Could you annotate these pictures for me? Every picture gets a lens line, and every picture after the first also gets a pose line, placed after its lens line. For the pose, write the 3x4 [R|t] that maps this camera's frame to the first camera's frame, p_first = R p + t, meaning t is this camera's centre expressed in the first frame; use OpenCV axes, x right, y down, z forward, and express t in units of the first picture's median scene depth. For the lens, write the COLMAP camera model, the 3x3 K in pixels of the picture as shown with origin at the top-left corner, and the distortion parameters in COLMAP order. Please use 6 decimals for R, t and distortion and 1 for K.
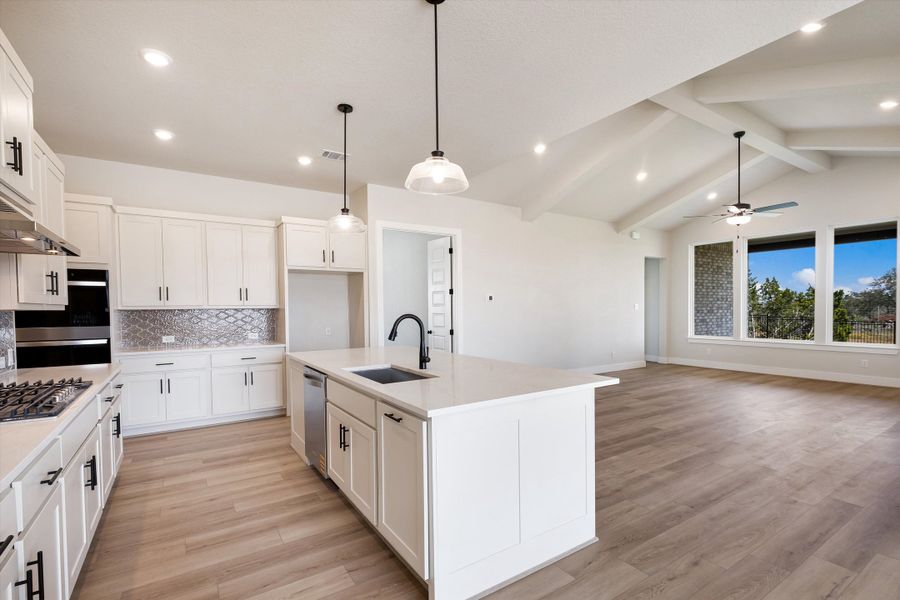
lens RADIAL K [[421.8, 0, 449.0], [0, 421.8, 318.8], [0, 0, 1]] dist [0.002473, 0.000130]
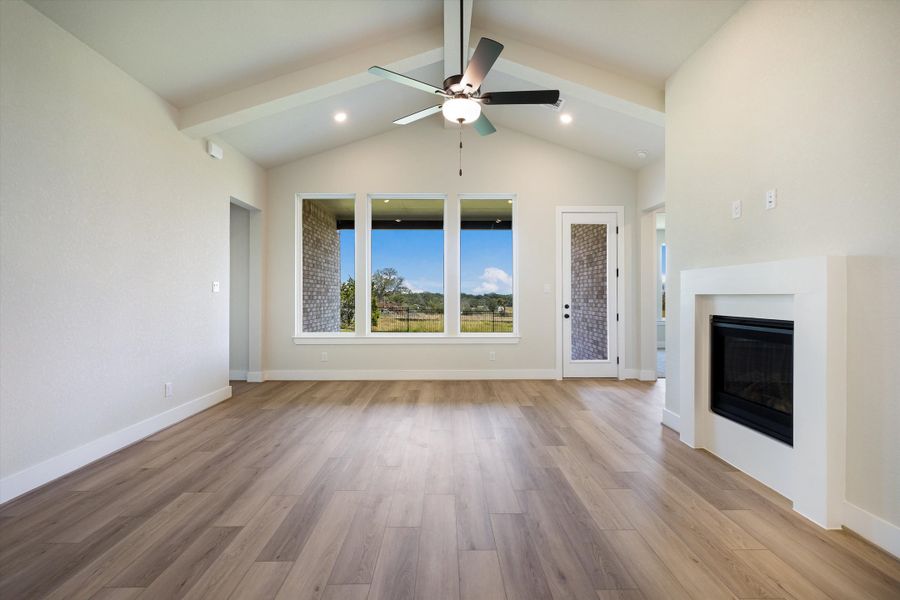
lens RADIAL K [[410.2, 0, 449.3], [0, 410.2, 292.7], [0, 0, 1]] dist [0.003412, 0.000097]
pose [[0.535437, 0.015451, 0.844434, 0.155820], [0.016138, 0.999463, -0.028520, -0.001660], [-0.844421, 0.028898, 0.534900, 0.448173]]
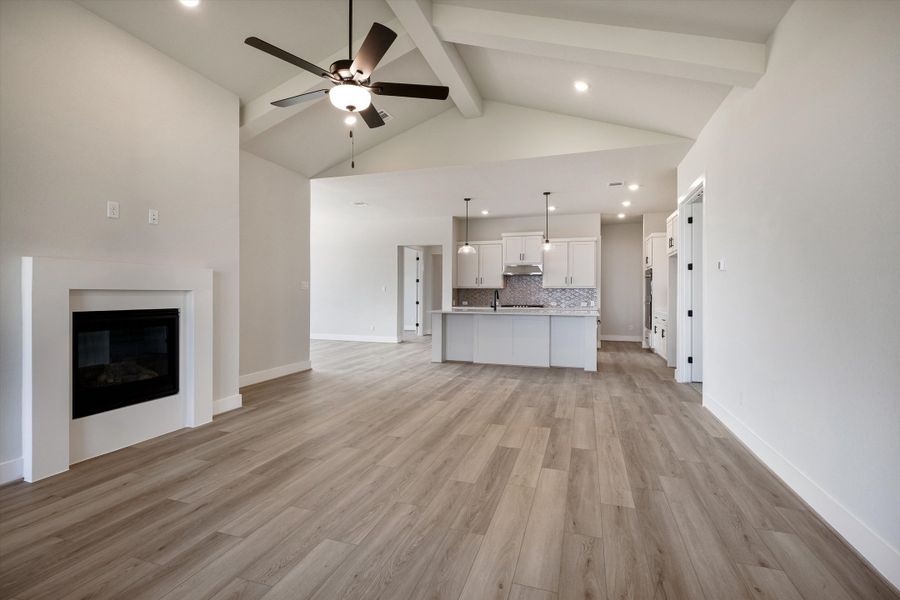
lens RADIAL K [[411.4, 0, 449.9], [0, 411.4, 305.0], [0, 0, 1]] dist [-0.000348, -0.000134]
pose [[-0.779342, 0.023910, -0.626142, 0.526040], [-0.012166, 0.998506, 0.053272, -0.014172], [0.626480, 0.049135, -0.777887, 0.854484]]
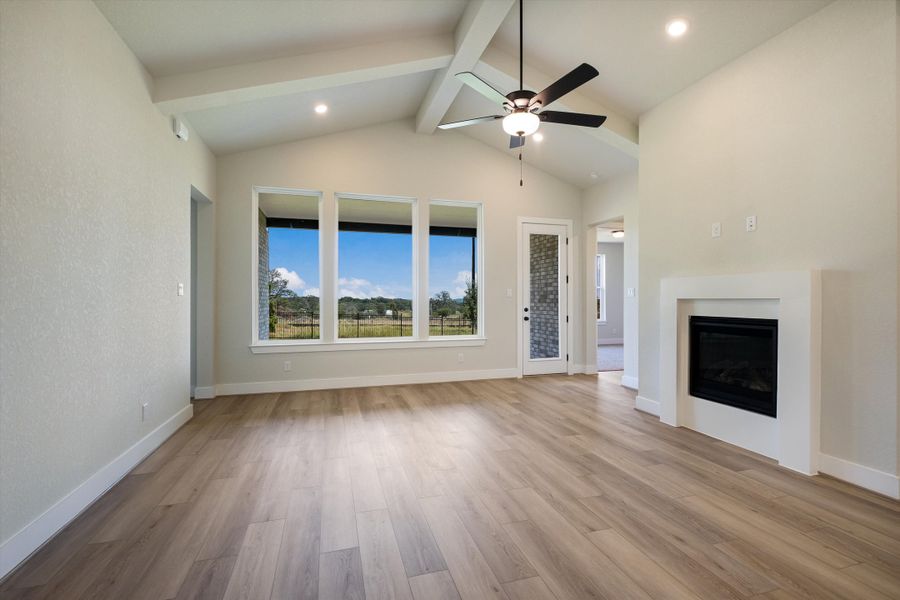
lens RADIAL K [[407.5, 0, 450.0], [0, 407.5, 298.3], [0, 0, 1]] dist [0.003504, 0.000066]
pose [[0.282732, 0.012558, 0.959117, 0.098484], [0.021588, 0.999578, -0.019451, -0.003982], [-0.958956, 0.026205, 0.282341, 0.561106]]
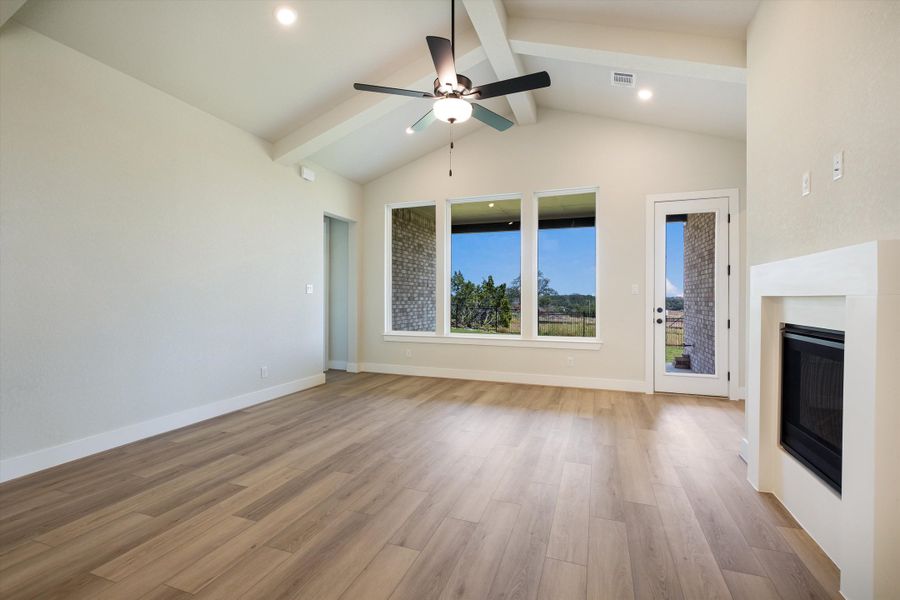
lens RADIAL K [[407.5, 0, 450.0], [0, 407.5, 298.3], [0, 0, 1]] dist [0.003504, 0.000066]
pose [[0.798814, 0.010447, 0.601487, 0.231512], [0.004434, 0.999720, -0.023252, -0.000012], [-0.601561, 0.021241, 0.798544, 0.367401]]
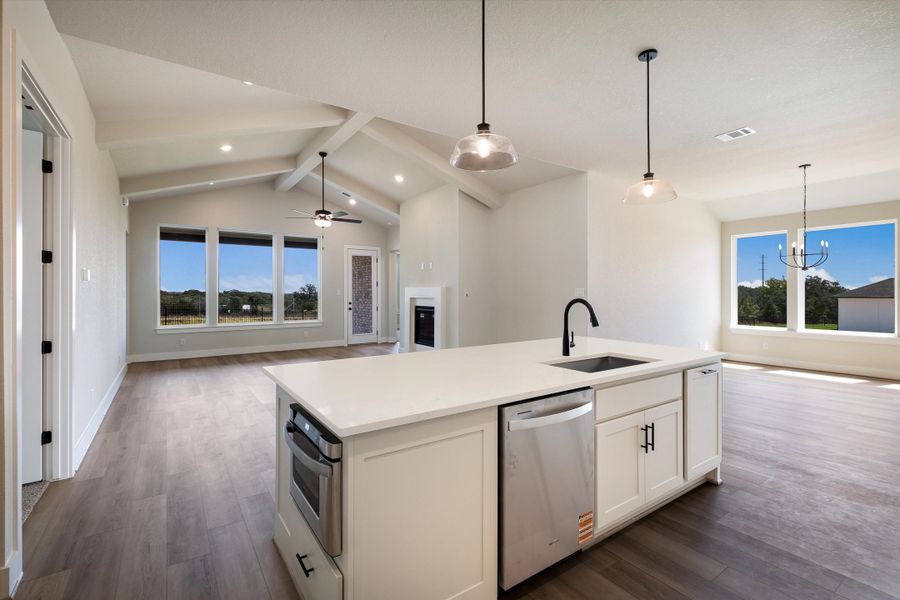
lens RADIAL K [[410.2, 0, 449.3], [0, 410.2, 292.7], [0, 0, 1]] dist [0.003412, 0.000097]
pose [[-0.025003, 0.009449, 0.999643, -0.305207], [0.026511, 0.999610, -0.008786, -0.007121], [-0.999336, 0.026282, -0.025243, 0.397255]]
